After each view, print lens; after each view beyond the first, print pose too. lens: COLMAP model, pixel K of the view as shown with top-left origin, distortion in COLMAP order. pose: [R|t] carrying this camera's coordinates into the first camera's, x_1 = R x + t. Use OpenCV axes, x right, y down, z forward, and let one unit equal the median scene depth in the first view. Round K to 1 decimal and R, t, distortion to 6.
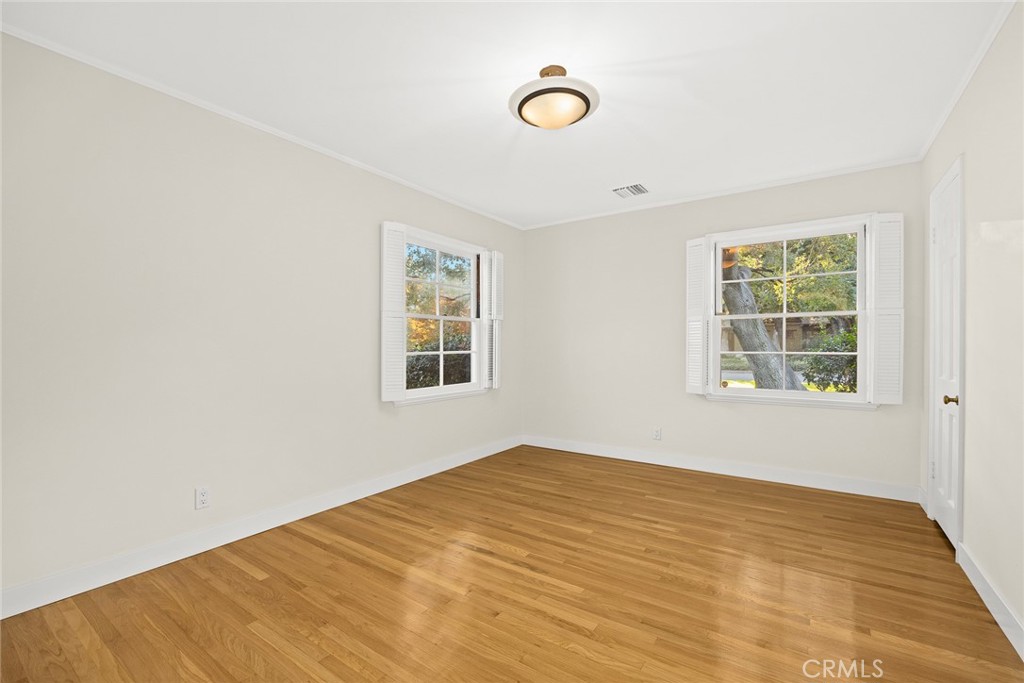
lens RADIAL K [[437.8, 0, 510.7], [0, 437.8, 346.9], [0, 0, 1]] dist [-0.001485, 0.000013]
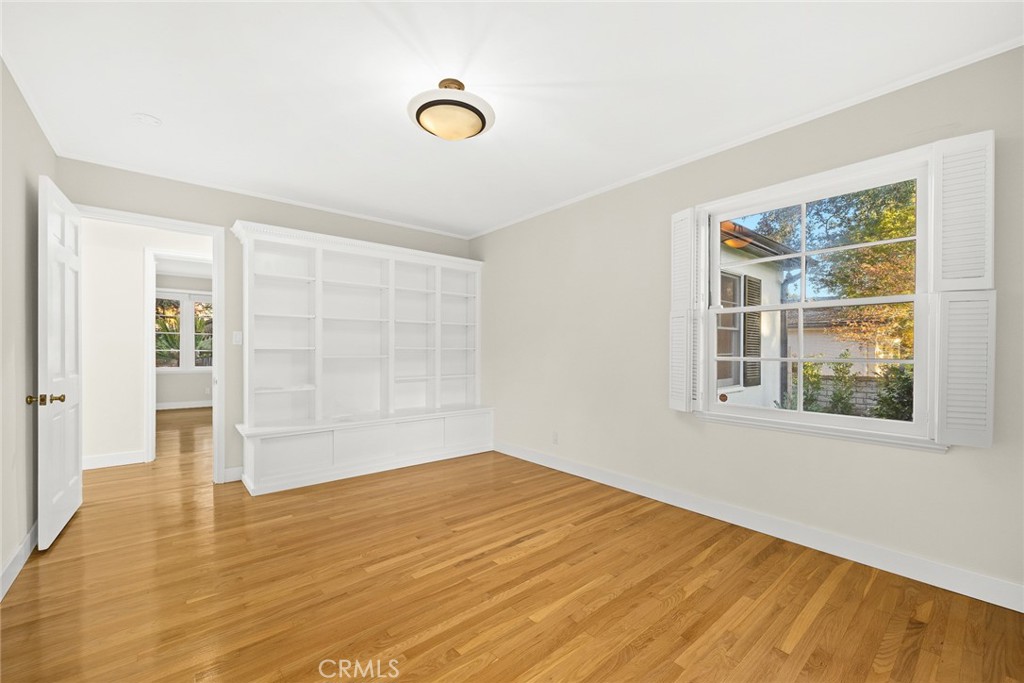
lens RADIAL K [[411.2, 0, 510.9], [0, 411.2, 347.8], [0, 0, 1]] dist [0.002640, 0.000091]
pose [[-0.261255, -0.005705, -0.965253, 0.780815], [-0.002585, 0.999983, -0.005210, 0.000423], [0.965266, 0.001134, -0.261265, 1.082067]]
